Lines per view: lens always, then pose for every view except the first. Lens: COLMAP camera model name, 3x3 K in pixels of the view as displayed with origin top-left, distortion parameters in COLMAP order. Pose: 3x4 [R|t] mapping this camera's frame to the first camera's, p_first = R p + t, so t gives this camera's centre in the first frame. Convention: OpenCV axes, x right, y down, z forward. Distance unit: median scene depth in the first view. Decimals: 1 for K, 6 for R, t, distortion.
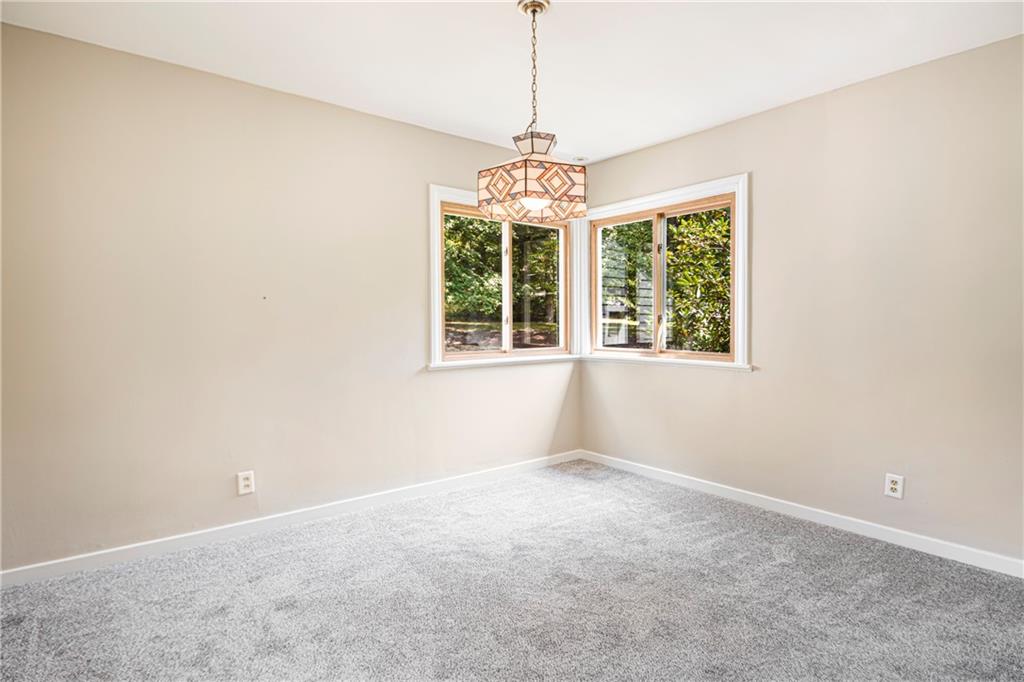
lens RADIAL K [[526.1, 0, 511.4], [0, 526.1, 321.5], [0, 0, 1]] dist [0.001135, 0.000150]
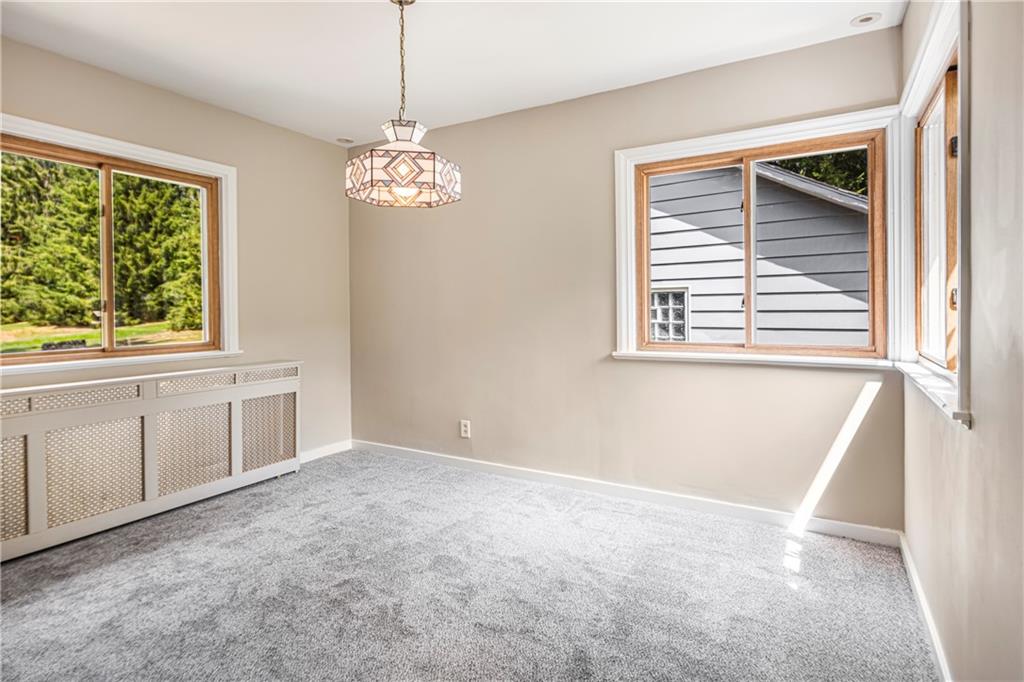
lens RADIAL K [[544.3, 0, 482.2], [0, 544.3, 304.0], [0, 0, 1]] dist [0.001400, 0.000291]
pose [[0.339373, -0.006488, -0.940629, 0.806771], [0.009196, 0.999951, -0.003579, -0.001000], [0.940607, -0.007435, 0.339416, 0.589026]]
